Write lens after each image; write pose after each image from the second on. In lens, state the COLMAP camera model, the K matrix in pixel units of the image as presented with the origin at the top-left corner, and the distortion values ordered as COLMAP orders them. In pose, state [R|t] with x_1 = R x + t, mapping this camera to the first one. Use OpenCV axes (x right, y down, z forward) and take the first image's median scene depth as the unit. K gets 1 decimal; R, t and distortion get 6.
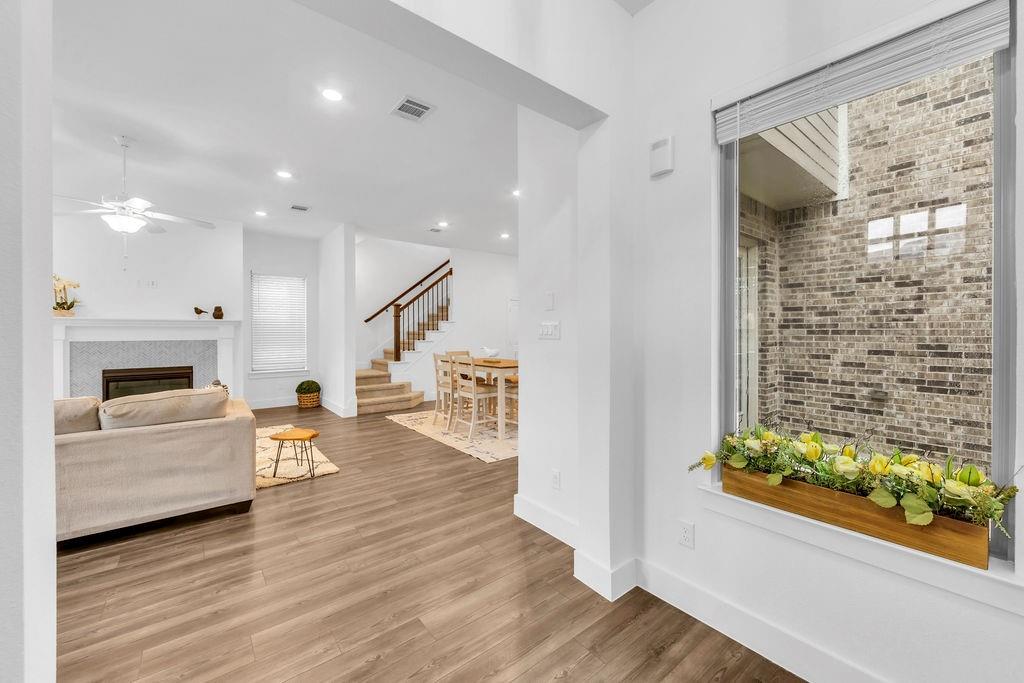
lens RADIAL K [[401.4, 0, 505.9], [0, 401.4, 334.2], [0, 0, 1]] dist [-0.001324, -0.000028]
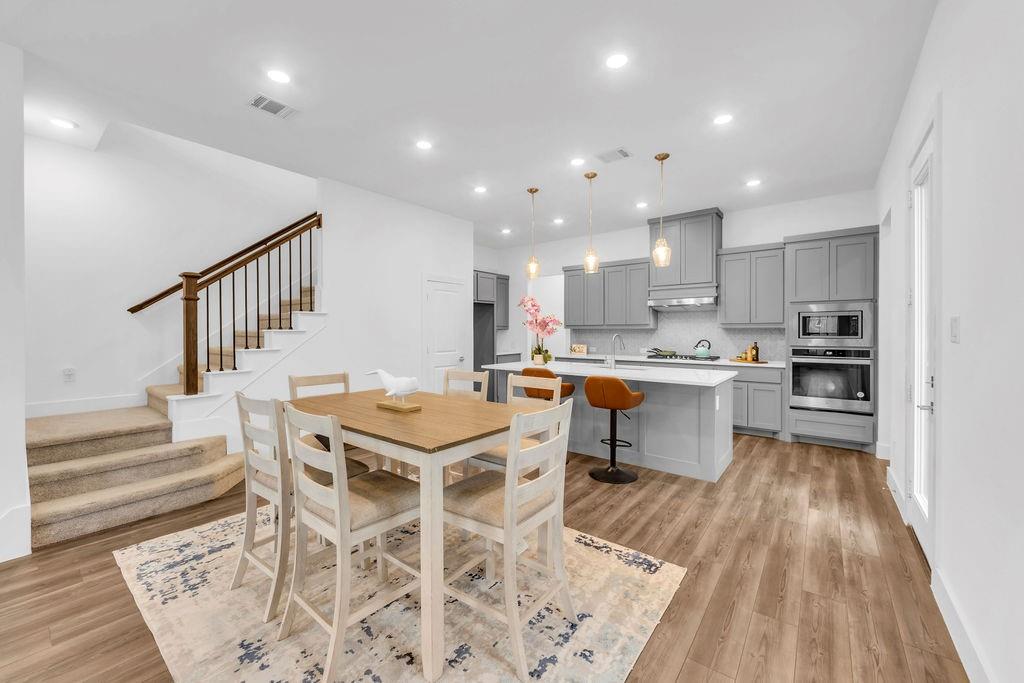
lens RADIAL K [[401.4, 0, 508.2], [0, 401.4, 334.7], [0, 0, 1]] dist [-0.001324, -0.000028]
pose [[0.971374, -0.000381, 0.237555, -0.027118], [0.000032, 0.999999, 0.001476, -0.005562], [-0.237556, -0.001426, 0.971373, 0.651949]]
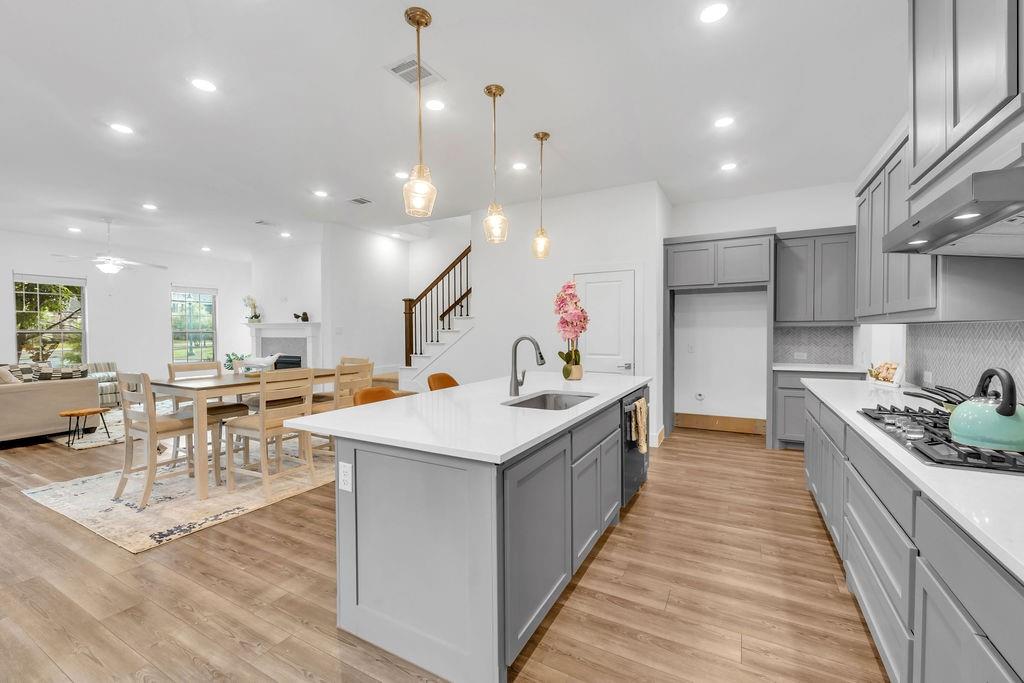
lens RADIAL K [[401.4, 0, 514.9], [0, 401.4, 336.8], [0, 0, 1]] dist [-0.001324, -0.000028]
pose [[0.419924, 0.011450, -0.907487, 0.872296], [-0.005254, 0.999934, 0.010185, -0.007236], [0.907544, 0.000491, 0.419956, 1.235802]]
